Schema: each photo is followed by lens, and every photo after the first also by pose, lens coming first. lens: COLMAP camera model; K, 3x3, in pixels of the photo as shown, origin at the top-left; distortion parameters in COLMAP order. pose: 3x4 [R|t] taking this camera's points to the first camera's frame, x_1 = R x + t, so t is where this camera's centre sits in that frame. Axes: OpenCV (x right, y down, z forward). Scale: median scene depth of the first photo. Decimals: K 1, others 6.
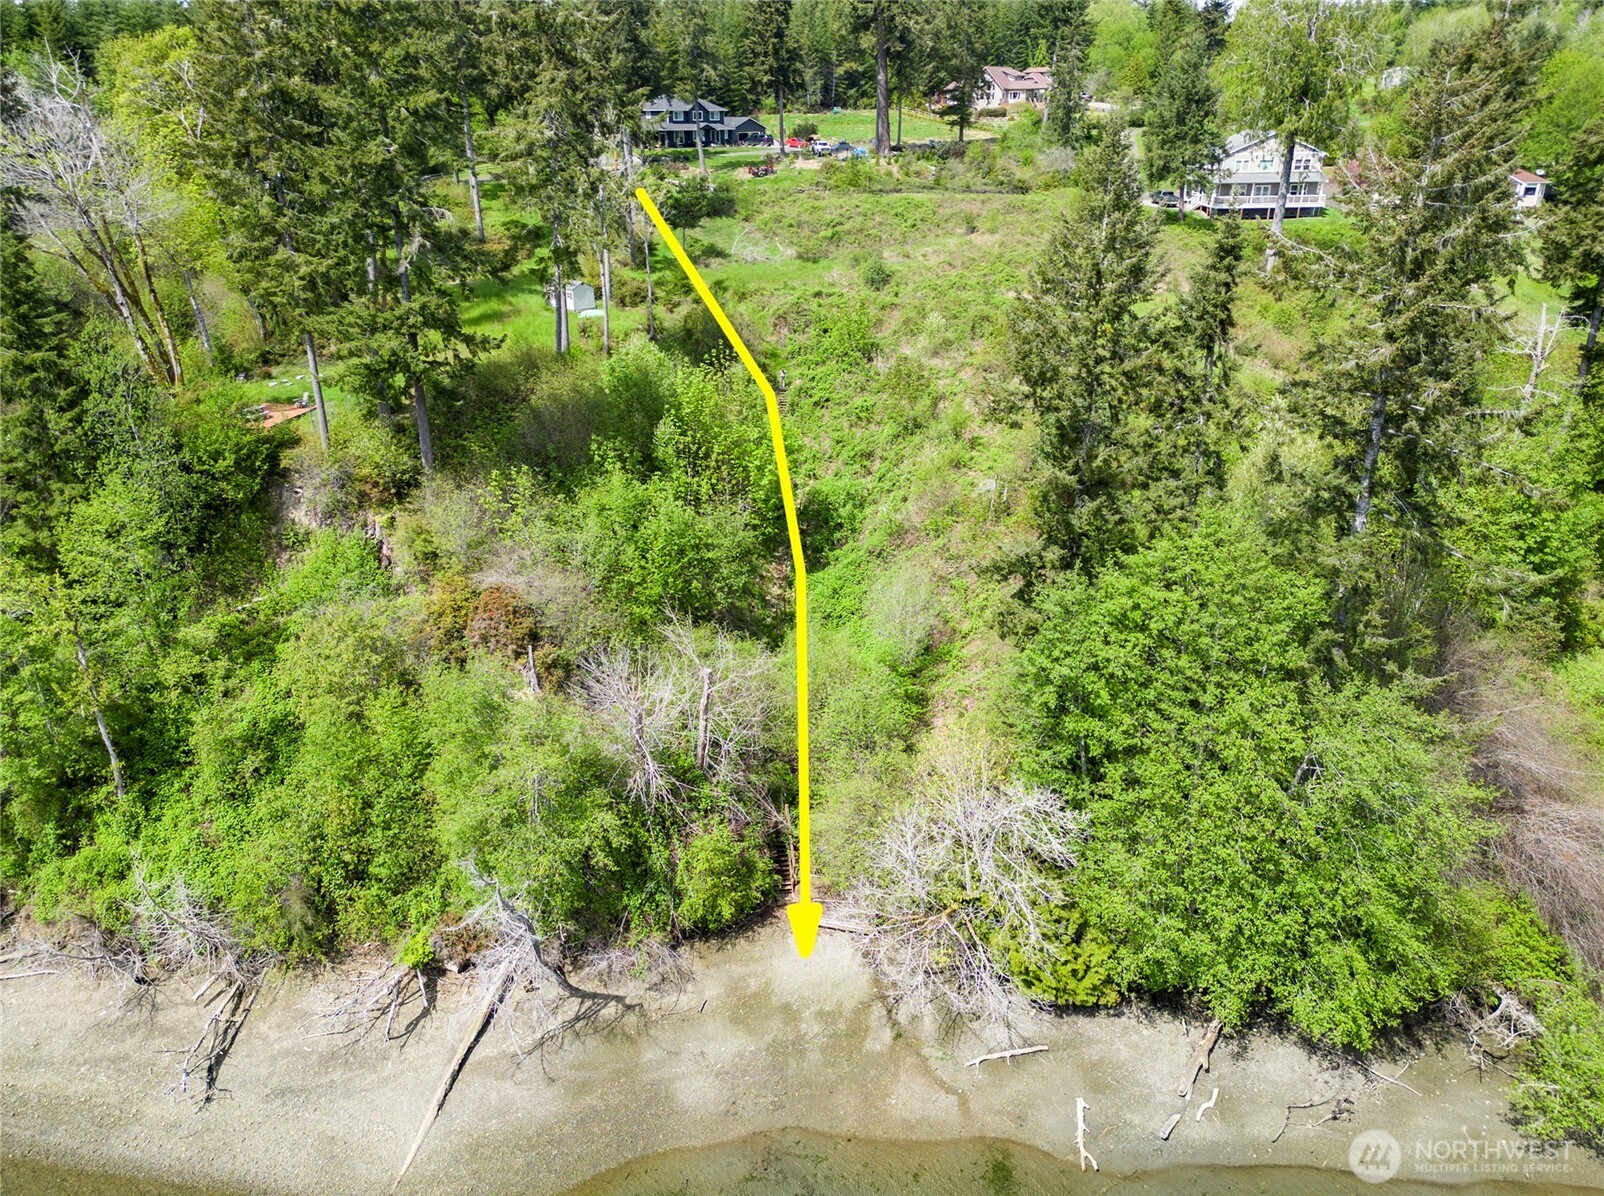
lens RADIAL K [[1151.3, 0, 807.6], [0, 1151.3, 594.5], [0, 0, 1]] dist [0.076330, -0.086253]
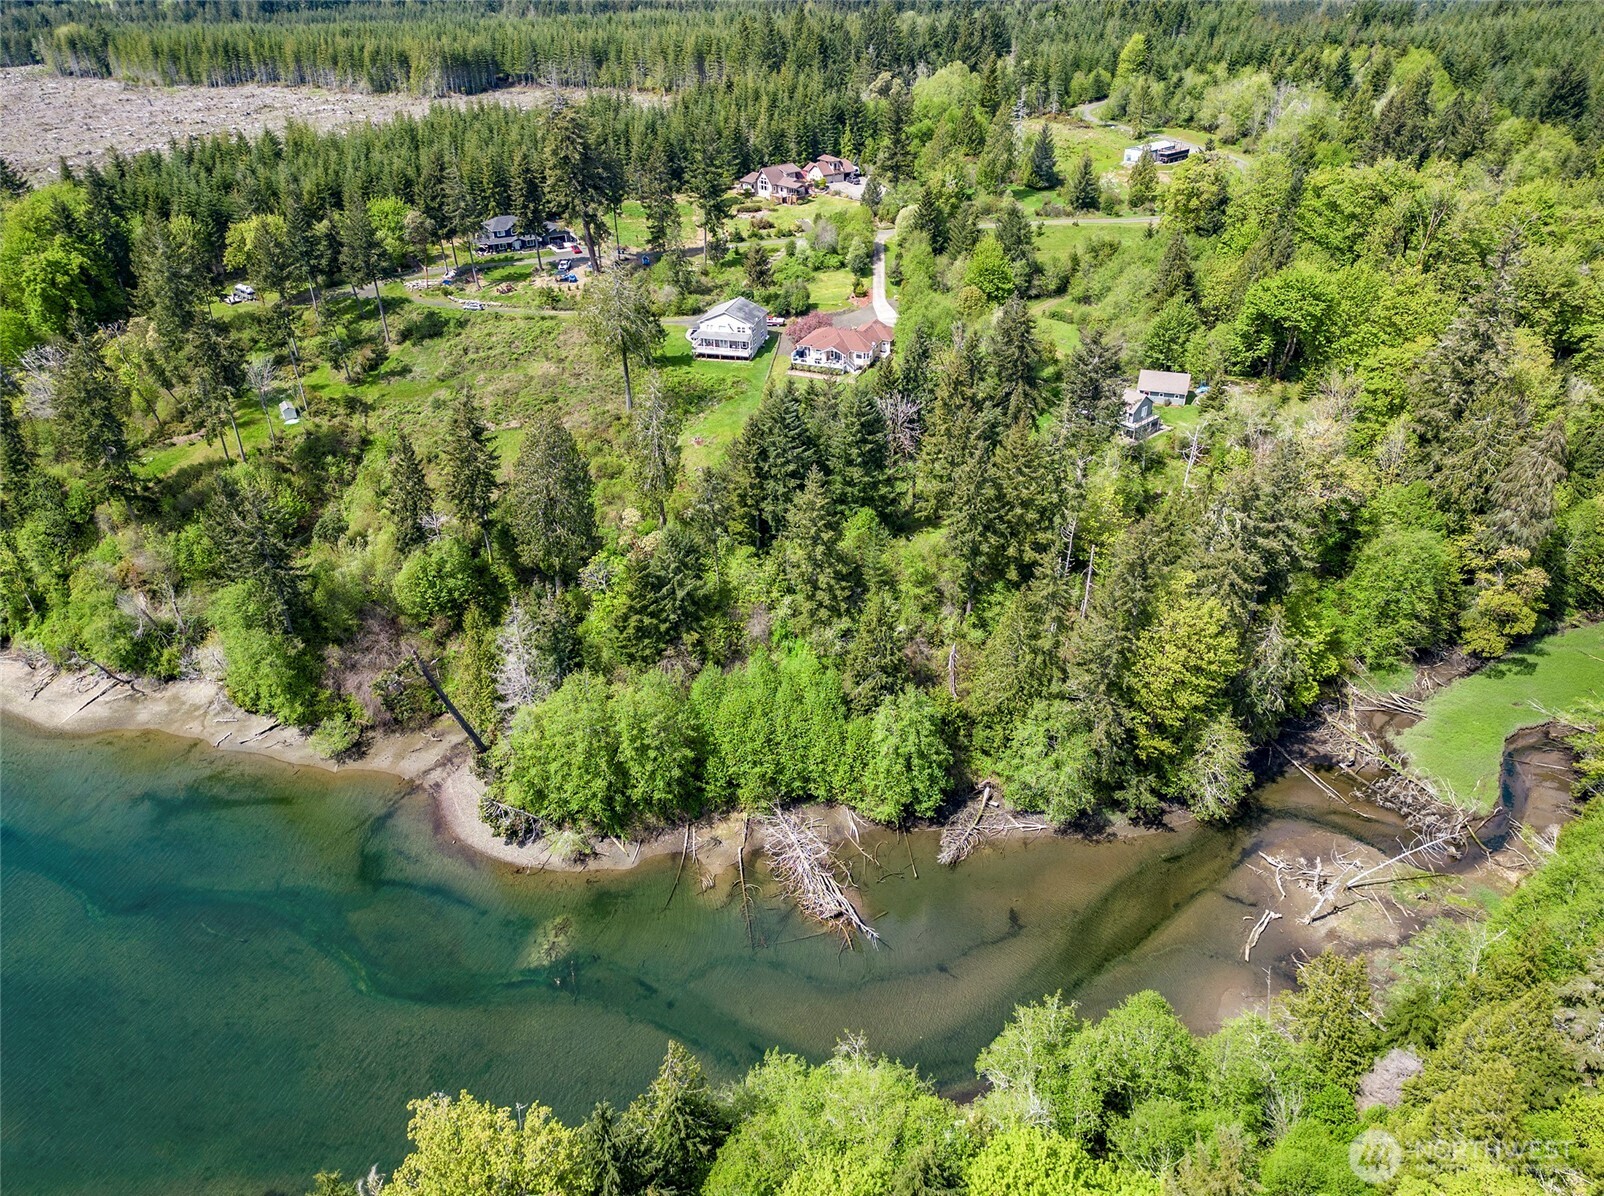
lens RADIAL K [[1097.1, 0, 821.3], [0, 1097.1, 600.5], [0, 0, 1]] dist [0.070006, -0.066988]
pose [[0.970844, 0.121111, -0.206868, 2.445549], [-0.087786, 0.982660, 0.163317, -0.638597], [0.223061, -0.140395, 0.964641, -1.713442]]
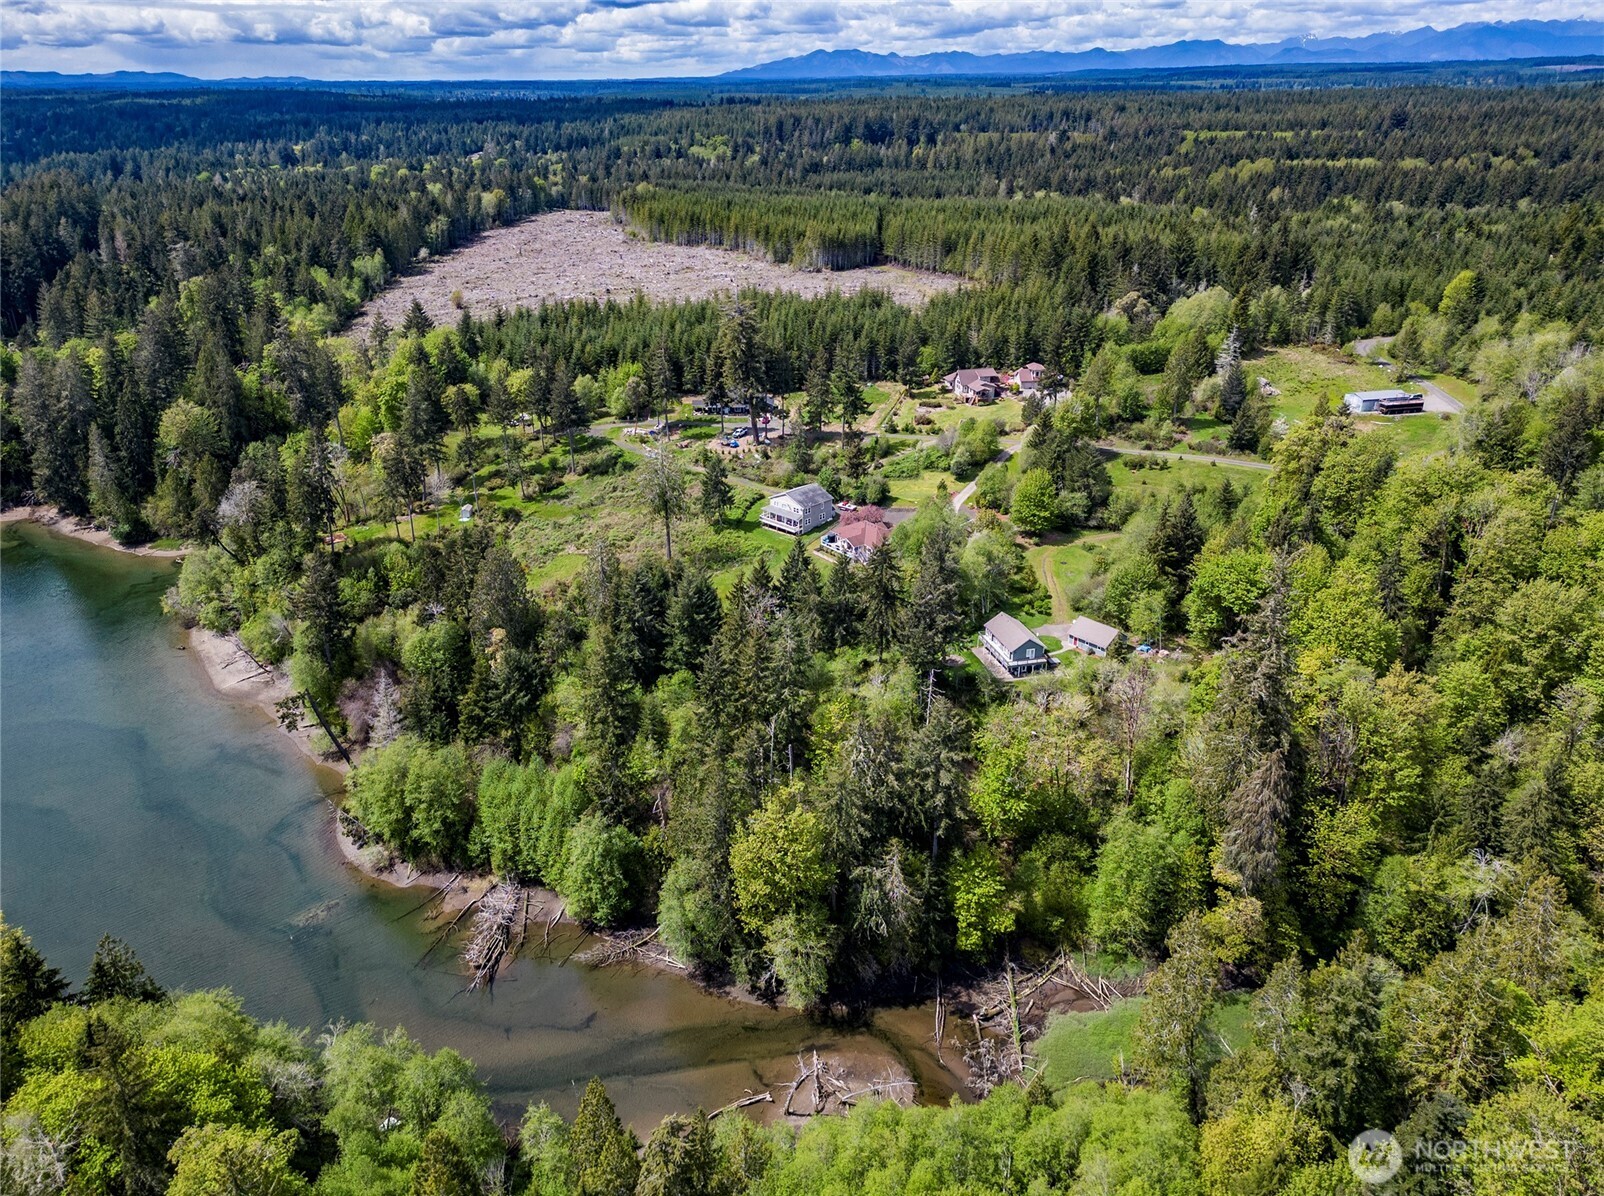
lens RADIAL K [[1151.3, 0, 807.6], [0, 1151.3, 594.5], [0, 0, 1]] dist [0.076330, -0.086253]
pose [[0.732097, 0.281938, -0.620117, 4.574061], [-0.263637, 0.956657, 0.123702, -1.253866], [0.628115, 0.072924, 0.774696, -1.498699]]
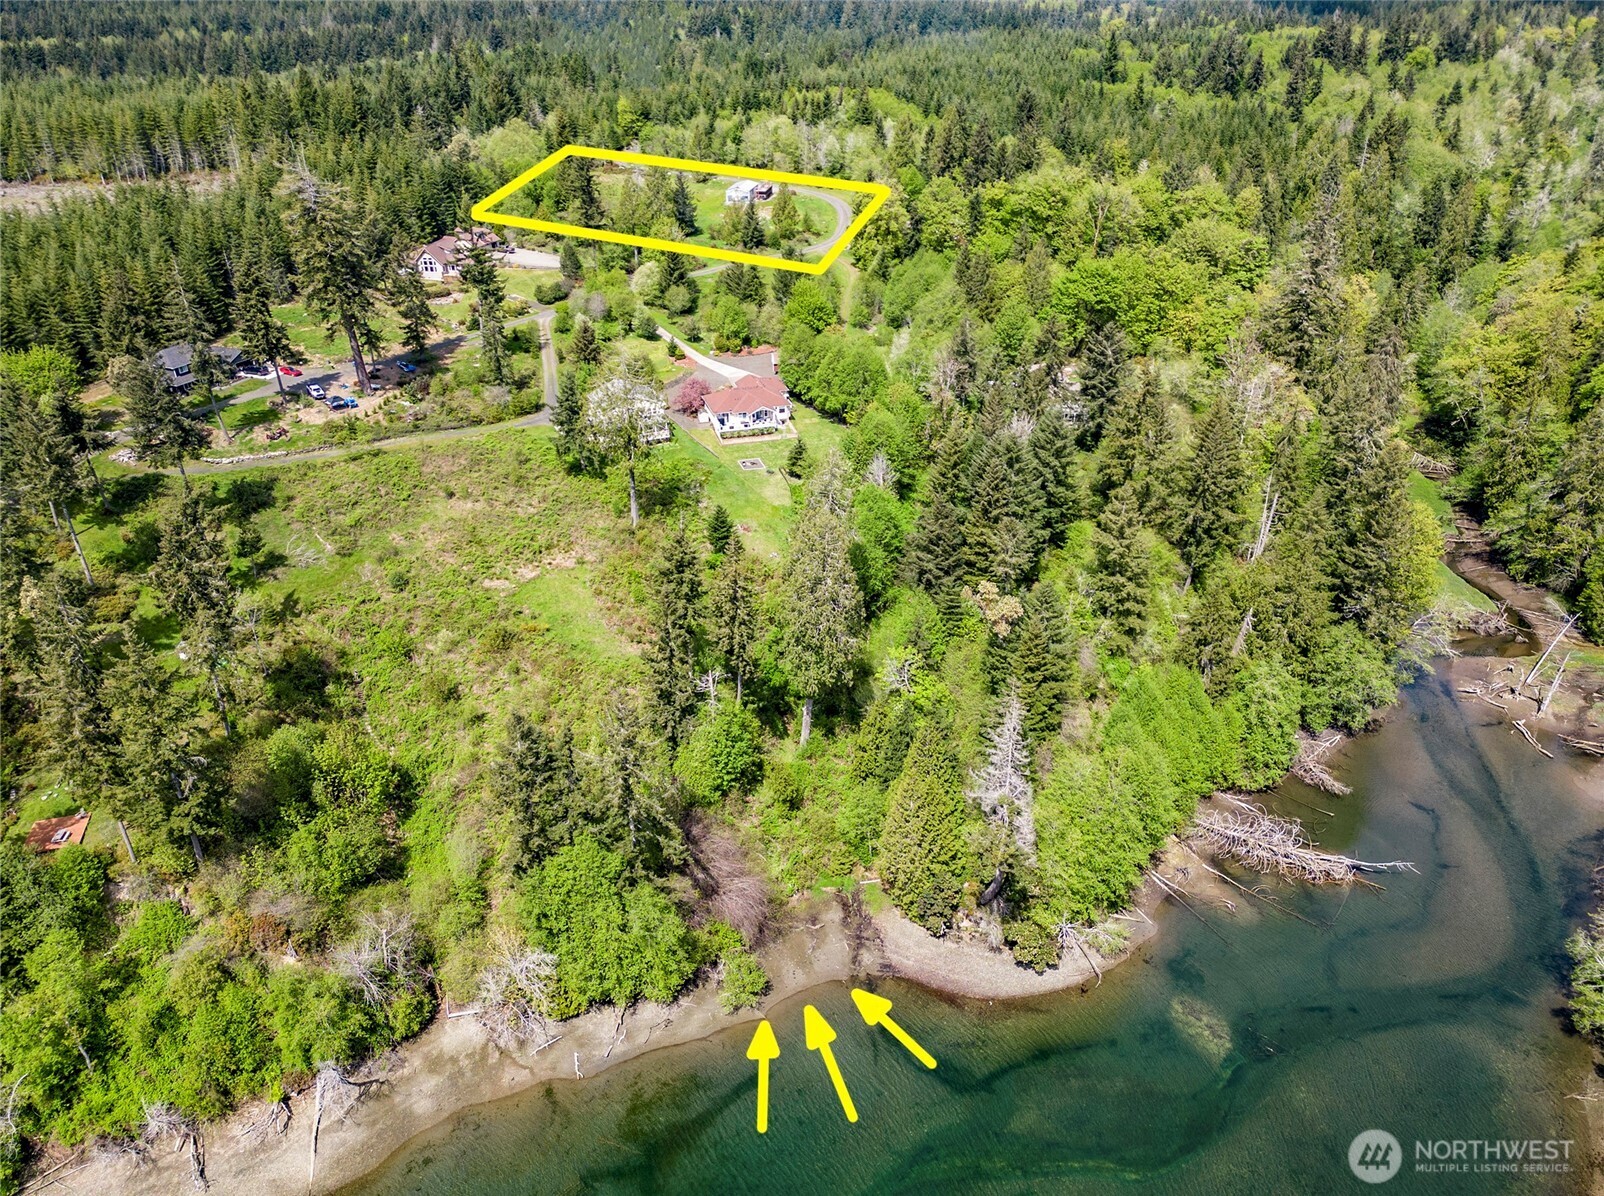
lens RADIAL K [[1103.3, 0, 800.4], [0, 1103.3, 603.5], [0, 0, 1]] dist [0.076424, -0.072043]
pose [[0.906316, -0.205440, 0.369305, -0.026886], [0.162700, 0.976150, 0.143737, -0.762561], [-0.390027, -0.070185, 0.918125, -1.313092]]
